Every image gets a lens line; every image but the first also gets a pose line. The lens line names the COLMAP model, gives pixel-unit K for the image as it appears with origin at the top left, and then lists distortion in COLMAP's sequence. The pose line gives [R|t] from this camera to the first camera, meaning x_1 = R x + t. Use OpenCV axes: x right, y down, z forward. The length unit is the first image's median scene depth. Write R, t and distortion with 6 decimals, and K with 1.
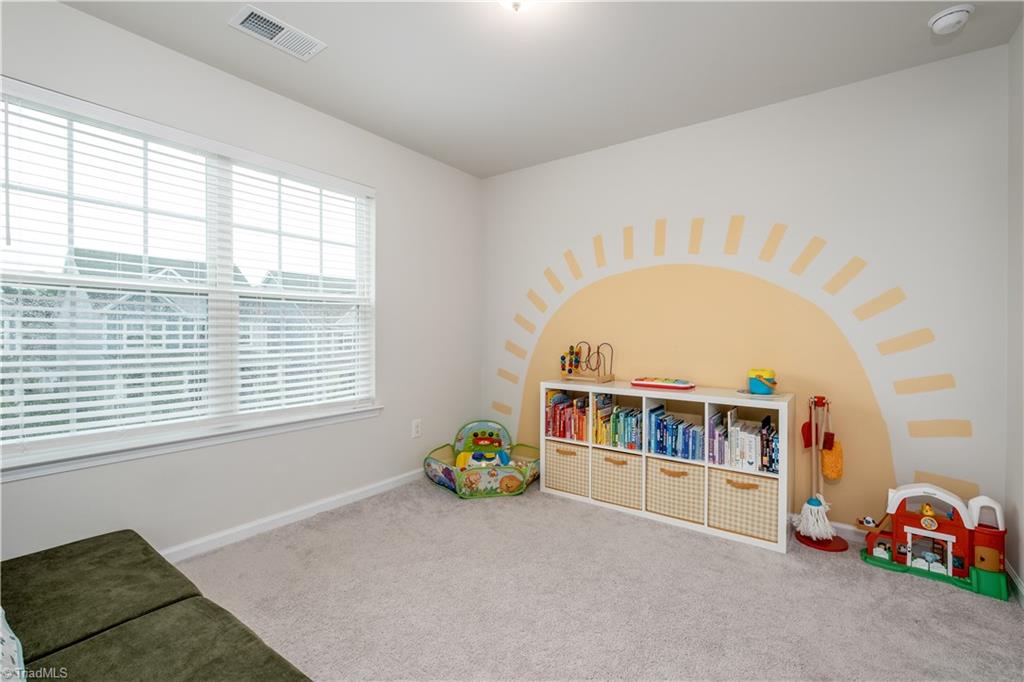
lens RADIAL K [[453.2, 0, 509.3], [0, 453.2, 337.7], [0, 0, 1]] dist [0.001202, -0.000318]
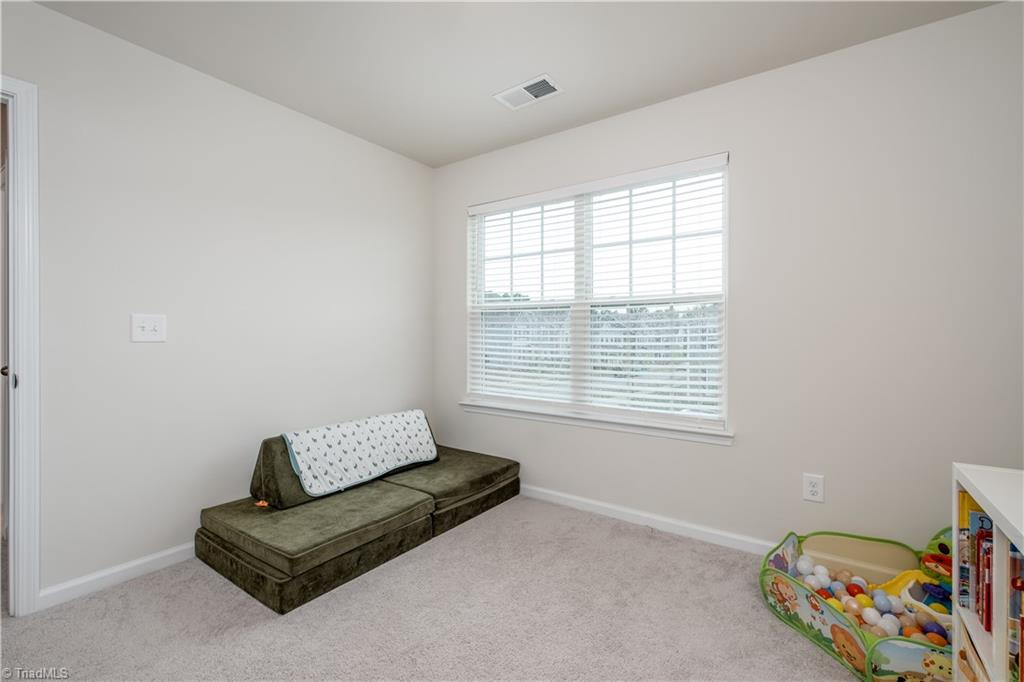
lens RADIAL K [[453.2, 0, 509.3], [0, 453.2, 337.7], [0, 0, 1]] dist [0.001202, -0.000318]
pose [[0.018060, 0.002494, -0.999834, 0.551277], [-0.017747, 0.999840, 0.002173, -0.006061], [0.999679, 0.017705, 0.018101, 0.714847]]
